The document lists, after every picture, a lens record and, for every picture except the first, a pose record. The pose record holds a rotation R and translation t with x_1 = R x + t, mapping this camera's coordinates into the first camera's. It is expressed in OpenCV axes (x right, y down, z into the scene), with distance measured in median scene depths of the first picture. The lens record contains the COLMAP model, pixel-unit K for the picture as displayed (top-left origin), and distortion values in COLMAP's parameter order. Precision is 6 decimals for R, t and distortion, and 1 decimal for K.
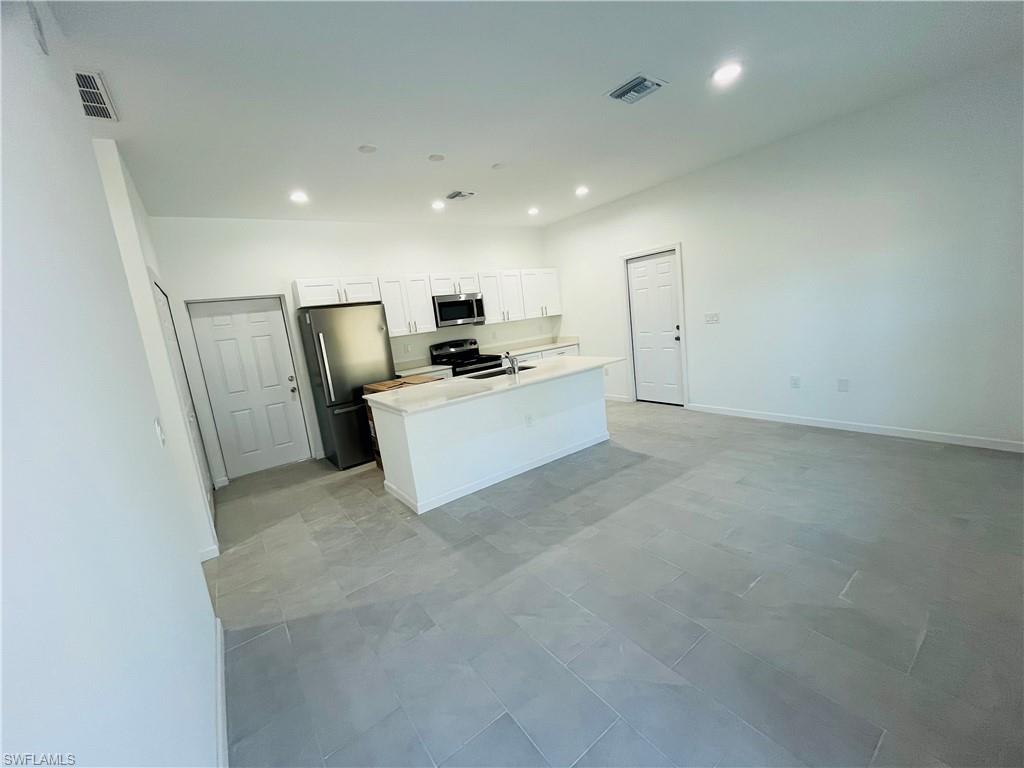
lens RADIAL K [[411.6, 0, 513.2], [0, 411.6, 379.8], [0, 0, 1]] dist [-0.000154, -0.000592]
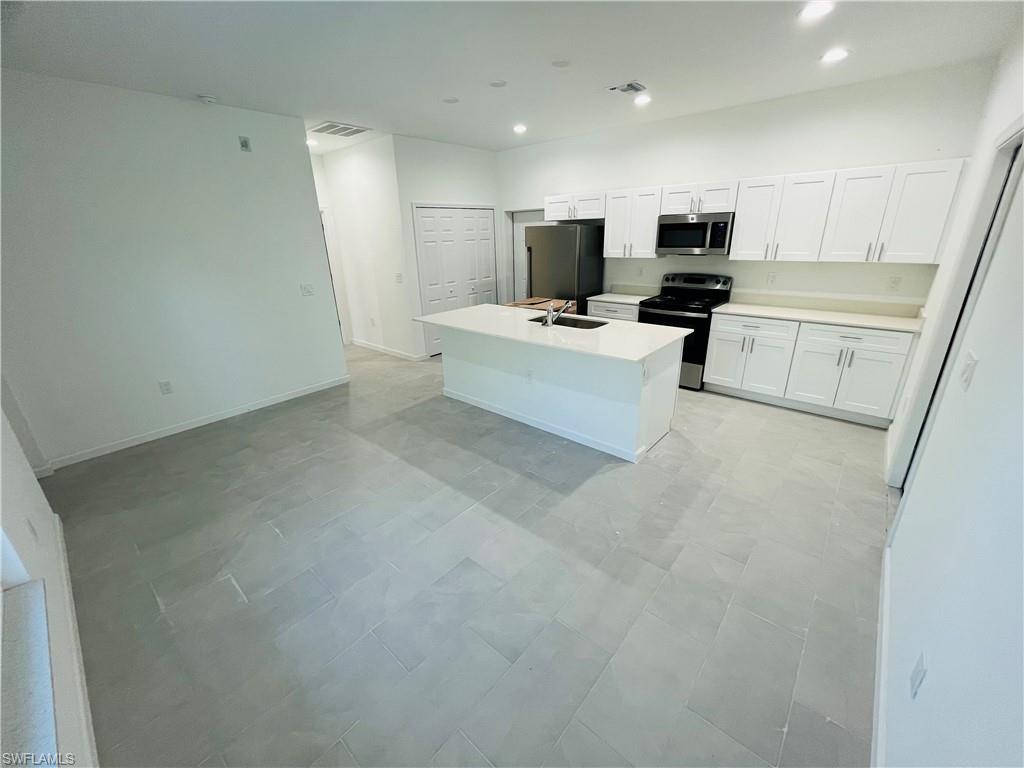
lens RADIAL K [[411.6, 0, 511.6], [0, 411.6, 382.4], [0, 0, 1]] dist [-0.000154, -0.000592]
pose [[0.215171, 0.434898, -0.874394, 0.671414], [-0.155893, 0.899181, 0.408865, -0.210385], [0.964053, 0.048336, 0.261276, 0.555626]]
